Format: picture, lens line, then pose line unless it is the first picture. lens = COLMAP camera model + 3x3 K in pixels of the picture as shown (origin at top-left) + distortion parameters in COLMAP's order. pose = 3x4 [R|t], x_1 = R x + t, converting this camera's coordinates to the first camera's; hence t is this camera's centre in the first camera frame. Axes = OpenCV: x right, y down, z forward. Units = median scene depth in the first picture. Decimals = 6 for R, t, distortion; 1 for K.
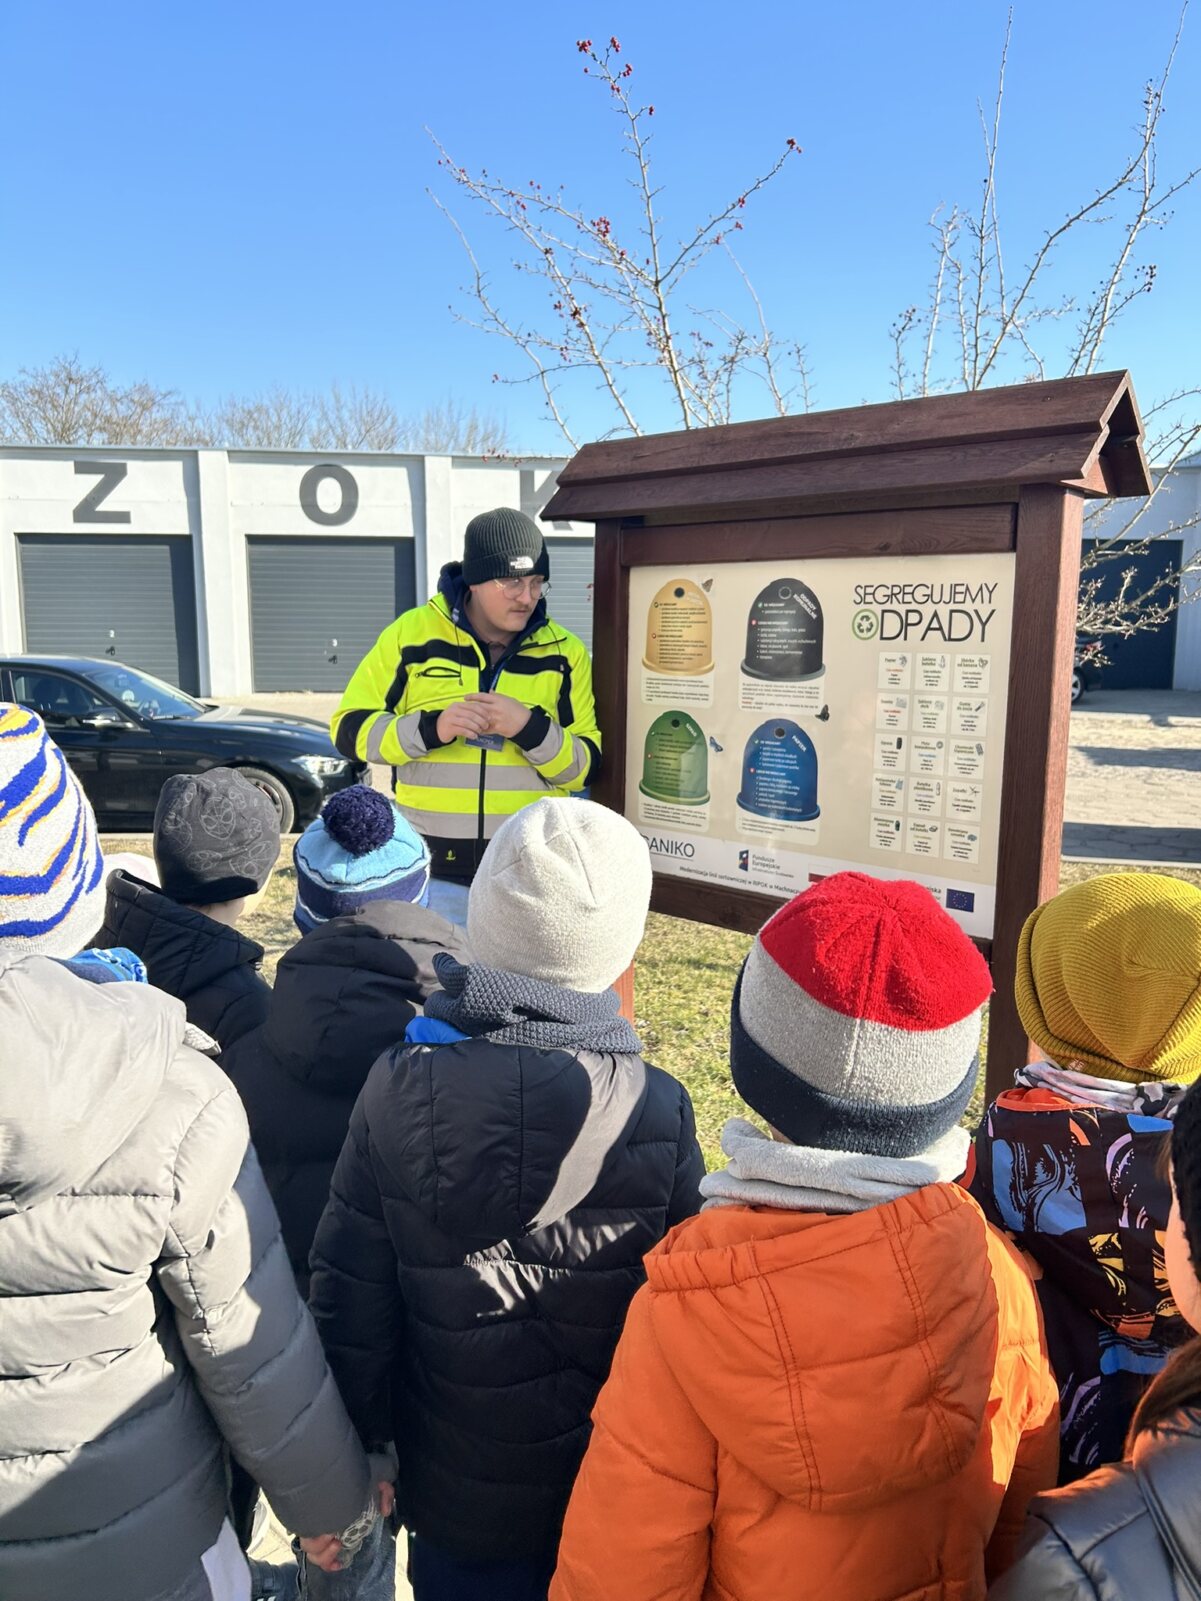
lens RADIAL K [[1214.3, 0, 601.7], [0, 1214.3, 796.2], [0, 0, 1]] dist [0.010684, -0.000917]
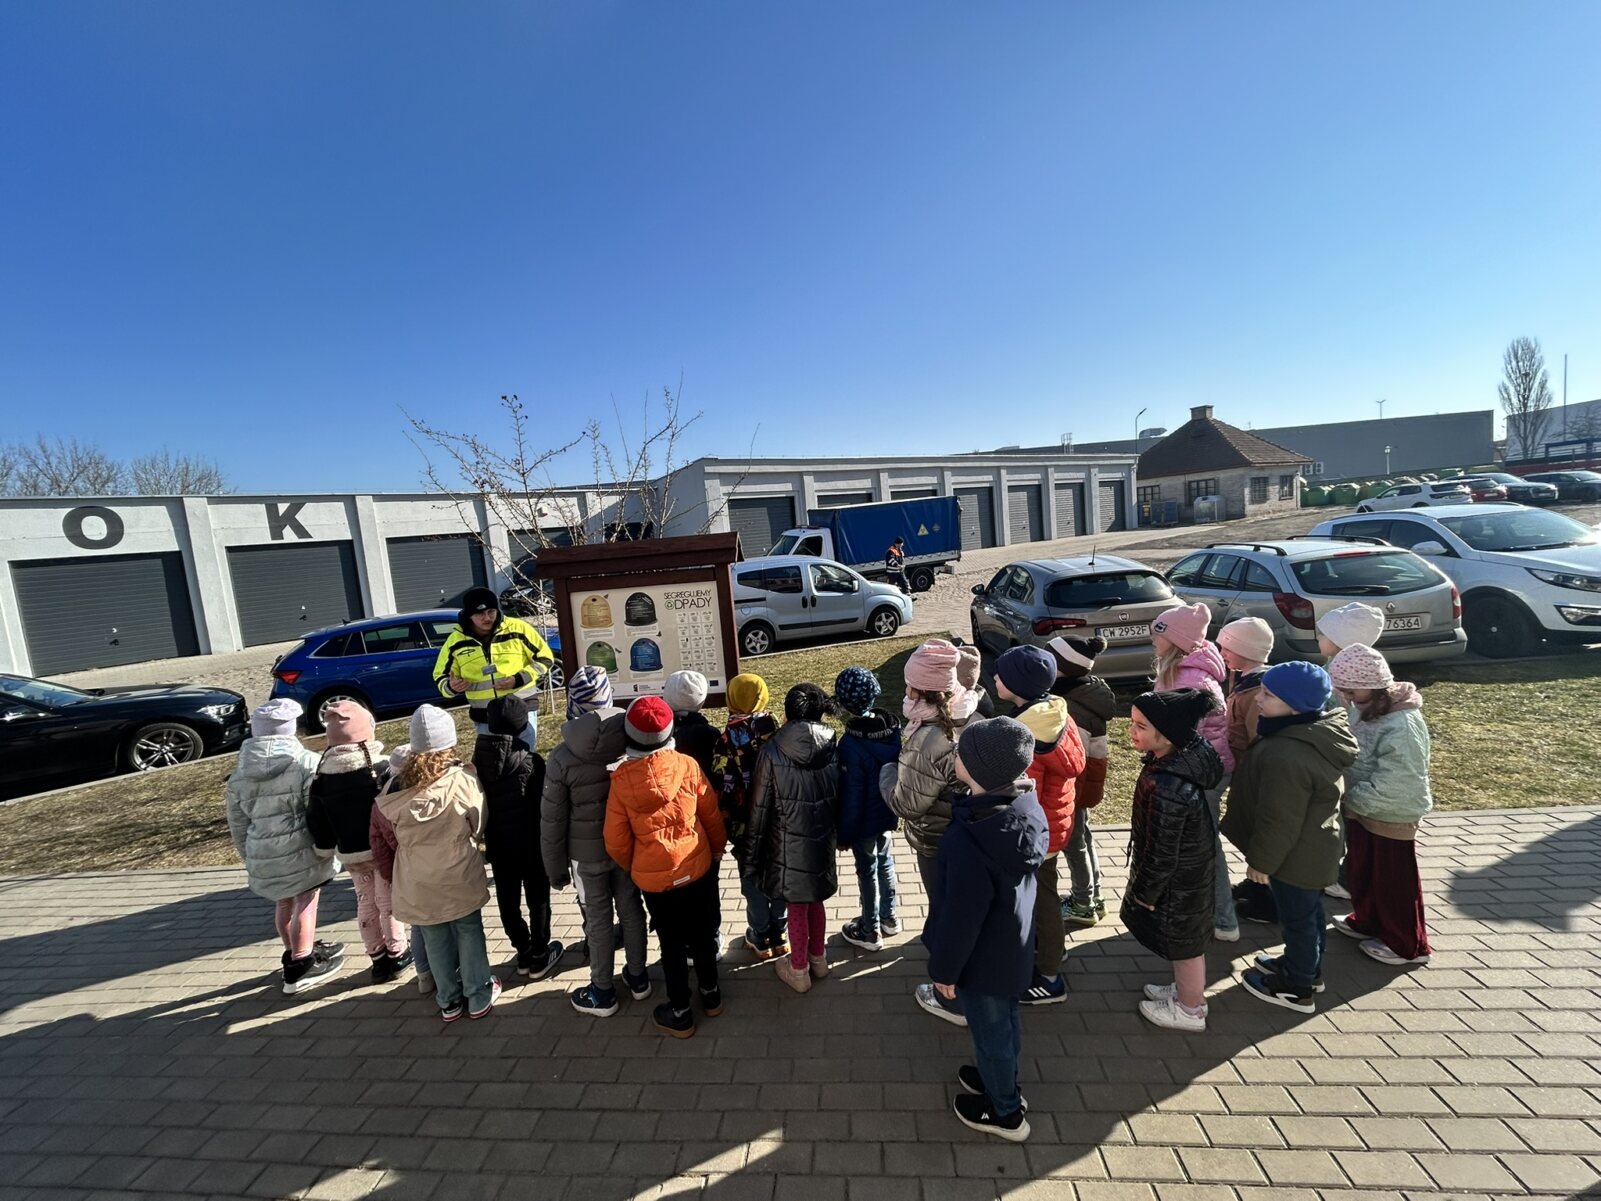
lens RADIAL K [[641.9, 0, 802.1], [0, 641.9, 599.4], [0, 0, 1]] dist [0.002260, 0.000261]
pose [[0.767165, -0.134273, 0.627239, -0.514424], [0.181727, 0.983279, -0.011777, -0.065350], [-0.615170, 0.123021, 0.778738, -0.474713]]
